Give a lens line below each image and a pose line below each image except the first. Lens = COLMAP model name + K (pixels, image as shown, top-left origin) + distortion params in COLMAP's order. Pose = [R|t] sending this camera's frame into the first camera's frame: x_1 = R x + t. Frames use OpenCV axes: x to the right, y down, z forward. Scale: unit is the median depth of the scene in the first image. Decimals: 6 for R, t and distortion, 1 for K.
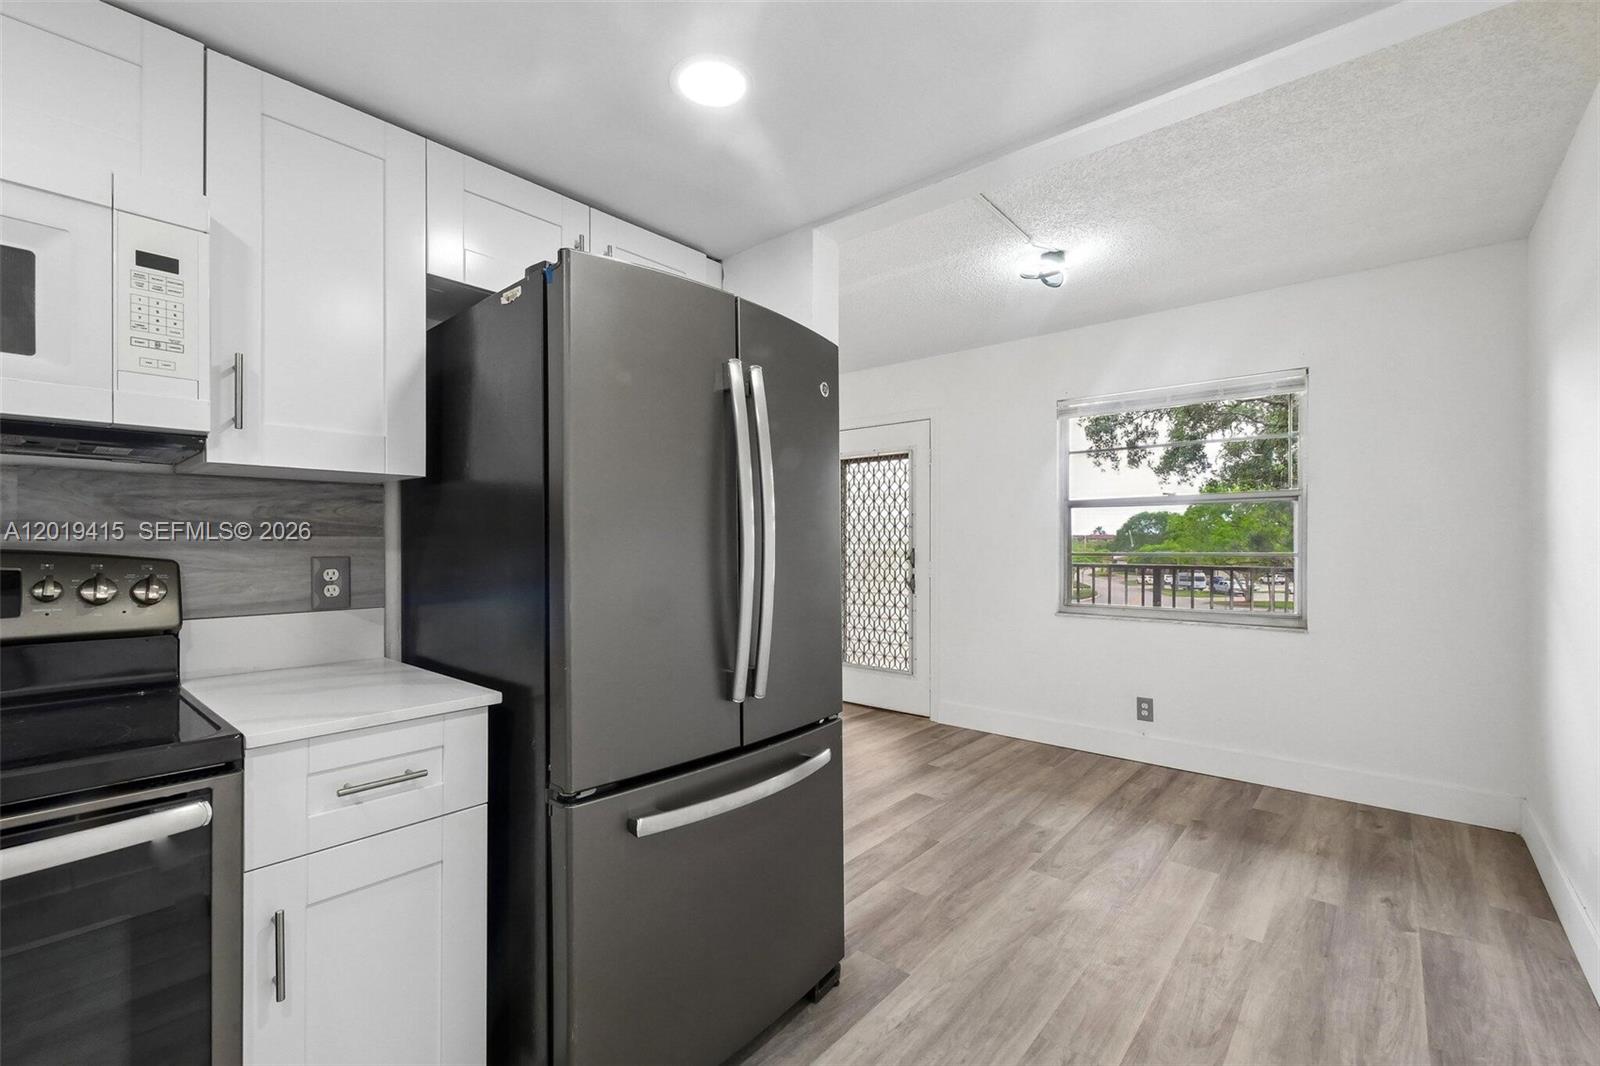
lens RADIAL K [[684.0, 0, 787.4], [0, 684.0, 547.5], [0, 0, 1]] dist [-0.004787, 0.000589]
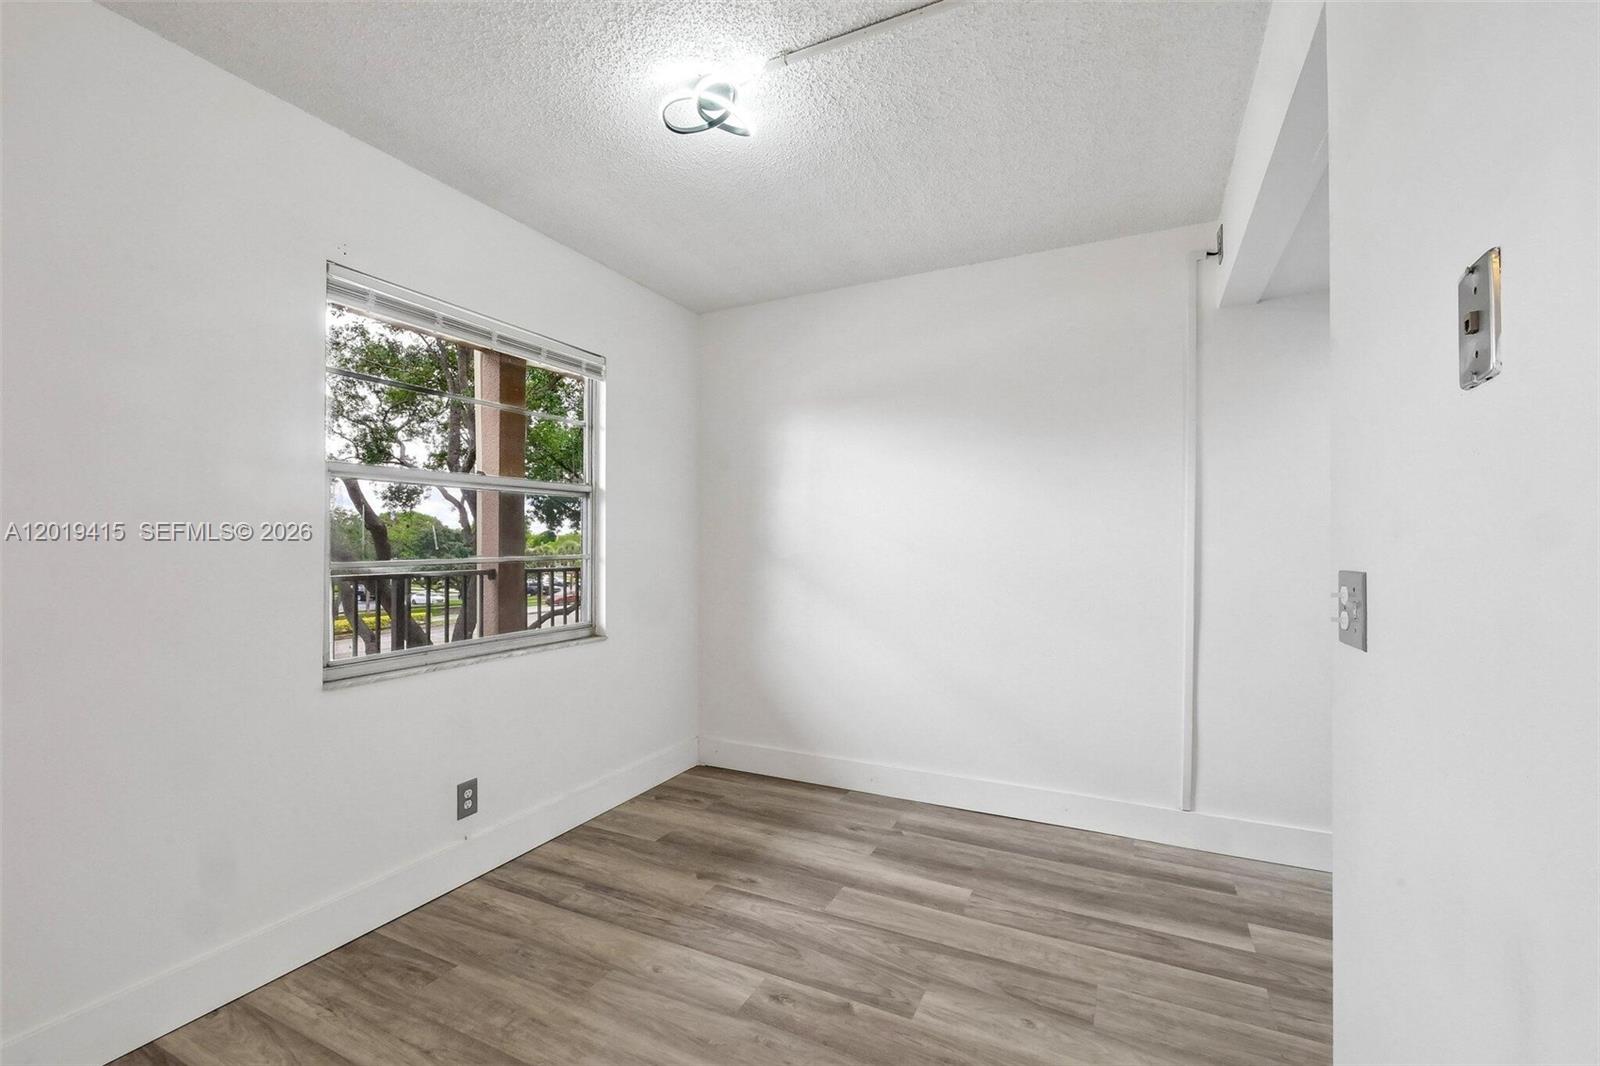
lens RADIAL K [[684.0, 0, 799.7], [0, 684.0, 535.1], [0, 0, 1]] dist [-0.004787, 0.000589]
pose [[-0.264668, 0.009243, 0.964295, -0.237979], [0.002476, 0.999957, -0.008905, -0.010779], [-0.964336, 0.000031, -0.264679, 1.066751]]
